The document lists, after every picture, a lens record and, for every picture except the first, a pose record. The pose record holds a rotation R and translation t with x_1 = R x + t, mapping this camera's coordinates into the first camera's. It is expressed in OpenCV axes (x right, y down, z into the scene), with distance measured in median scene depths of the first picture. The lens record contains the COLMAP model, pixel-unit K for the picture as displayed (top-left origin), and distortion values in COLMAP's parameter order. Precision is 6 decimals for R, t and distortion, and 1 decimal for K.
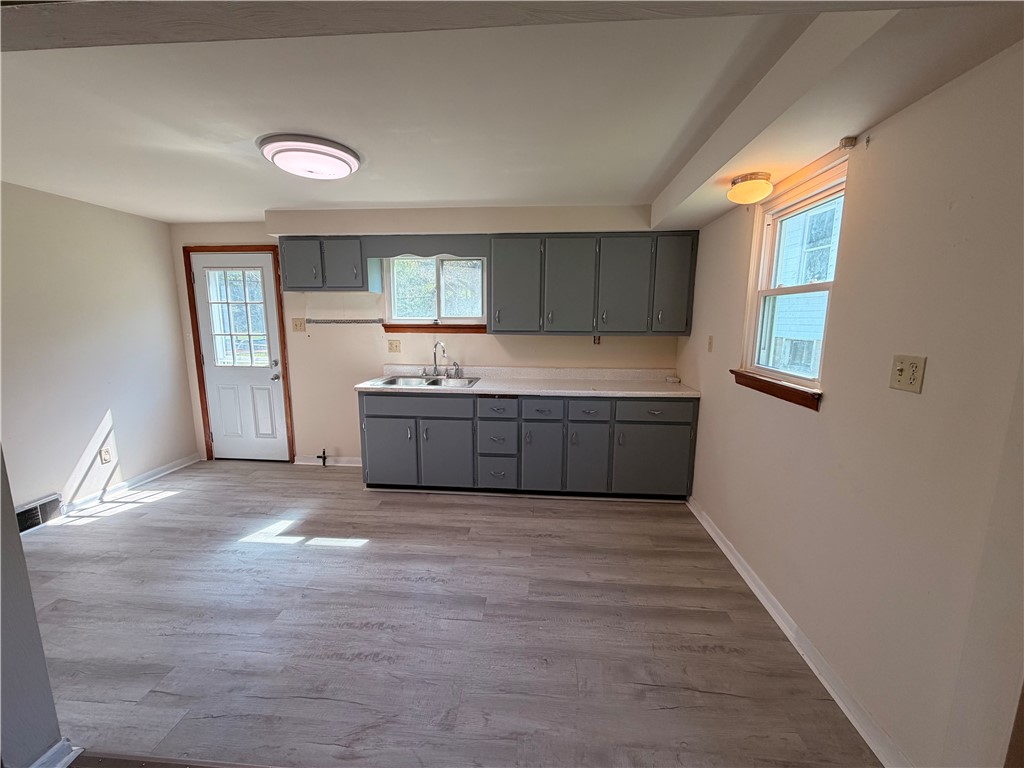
lens RADIAL K [[405.5, 0, 509.9], [0, 405.5, 384.5], [0, 0, 1]] dist [0.000867, 0.000340]
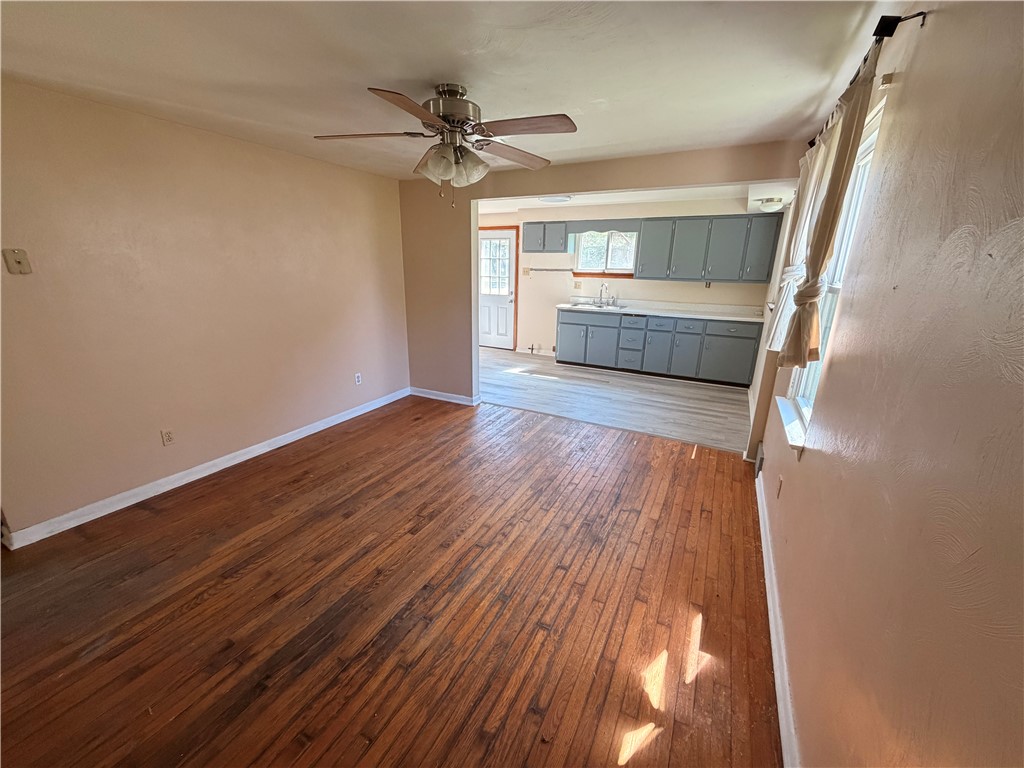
lens RADIAL K [[405.5, 0, 509.9], [0, 405.5, 384.5], [0, 0, 1]] dist [0.000867, 0.000340]
pose [[0.917845, 0.122222, -0.377653, 0.168194], [-0.075020, 0.987682, 0.137320, 0.119397], [0.389784, -0.097707, 0.915708, -0.814288]]
